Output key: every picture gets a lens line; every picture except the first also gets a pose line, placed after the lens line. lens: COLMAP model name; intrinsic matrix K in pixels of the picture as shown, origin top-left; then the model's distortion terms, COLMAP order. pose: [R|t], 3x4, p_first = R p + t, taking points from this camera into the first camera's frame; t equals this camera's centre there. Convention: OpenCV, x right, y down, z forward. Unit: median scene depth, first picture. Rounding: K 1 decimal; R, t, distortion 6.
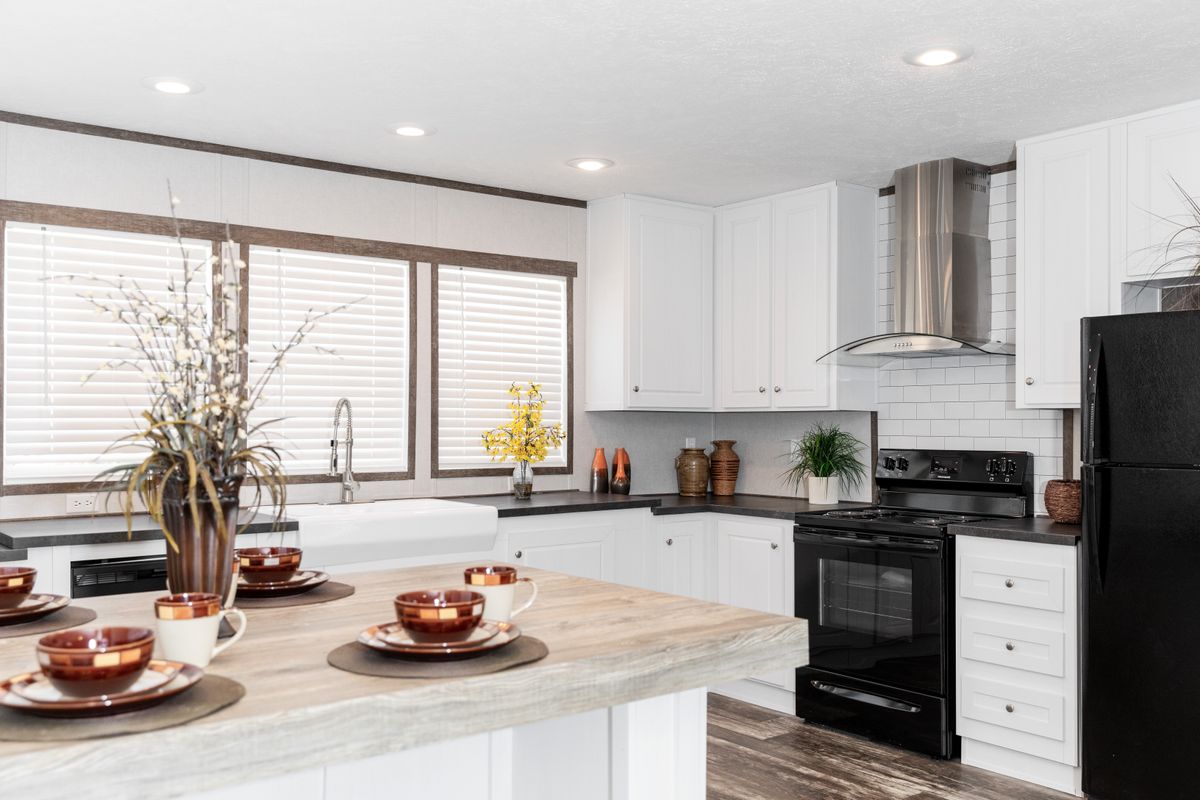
lens RADIAL K [[1098.4, 0, 600.3], [0, 1098.4, 418.9], [0, 0, 1]] dist [0.009998, 0.001234]
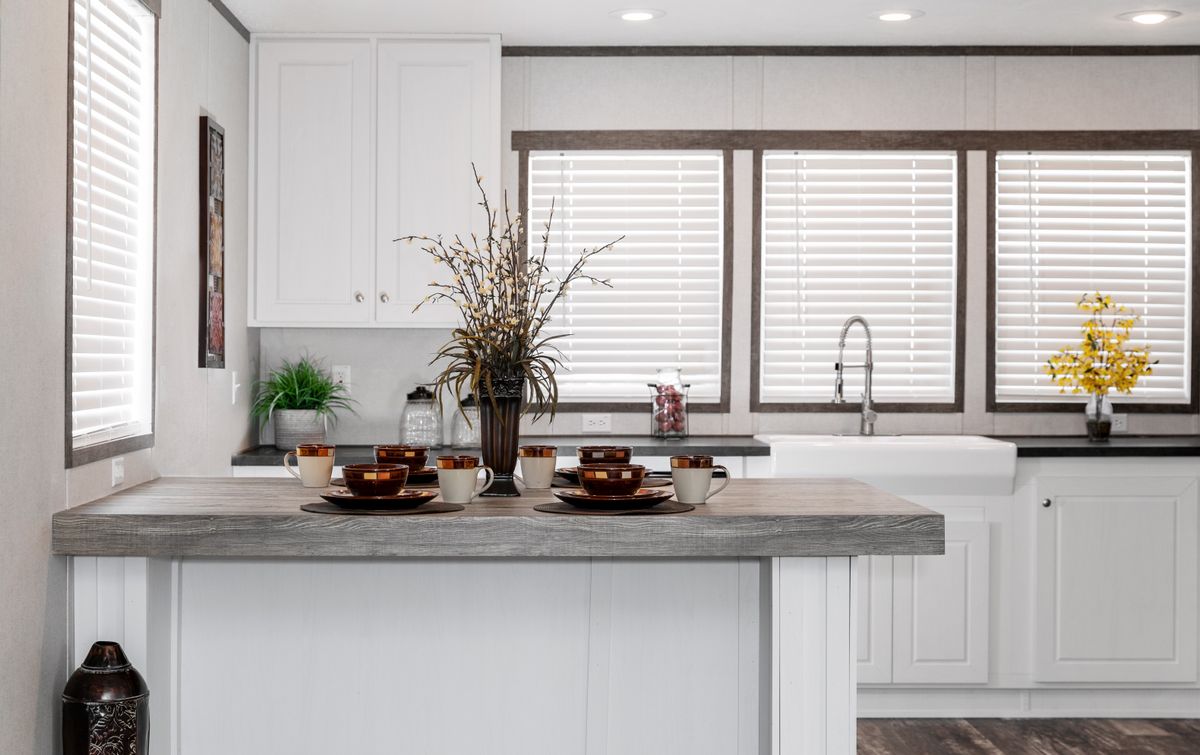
lens RADIAL K [[1880.5, 0, 443.0], [0, 1880.5, 372.9], [0, 0, 1]] dist [-0.022249, -0.044268]
pose [[0.761872, 0.009082, -0.647663, 0.483378], [-0.000819, 0.999914, 0.013058, 0.007278], [0.647727, -0.009418, 0.761815, -0.361465]]
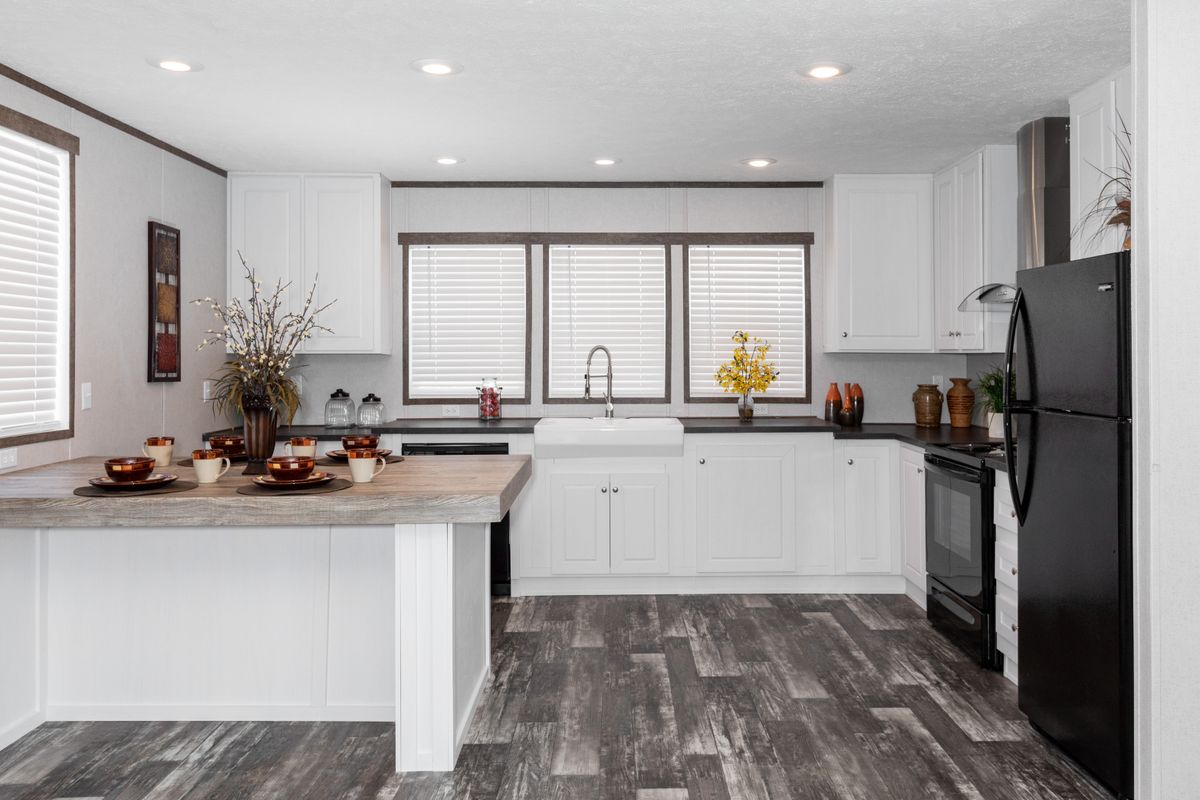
lens RADIAL K [[984.1, 0, 615.8], [0, 984.1, 343.7], [0, 0, 1]] dist [0.003063, -0.000555]
pose [[0.793034, -0.006086, -0.609147, 0.563900], [0.002809, 0.999976, -0.006334, -0.012727], [0.609171, 0.003312, 0.793032, -0.017756]]
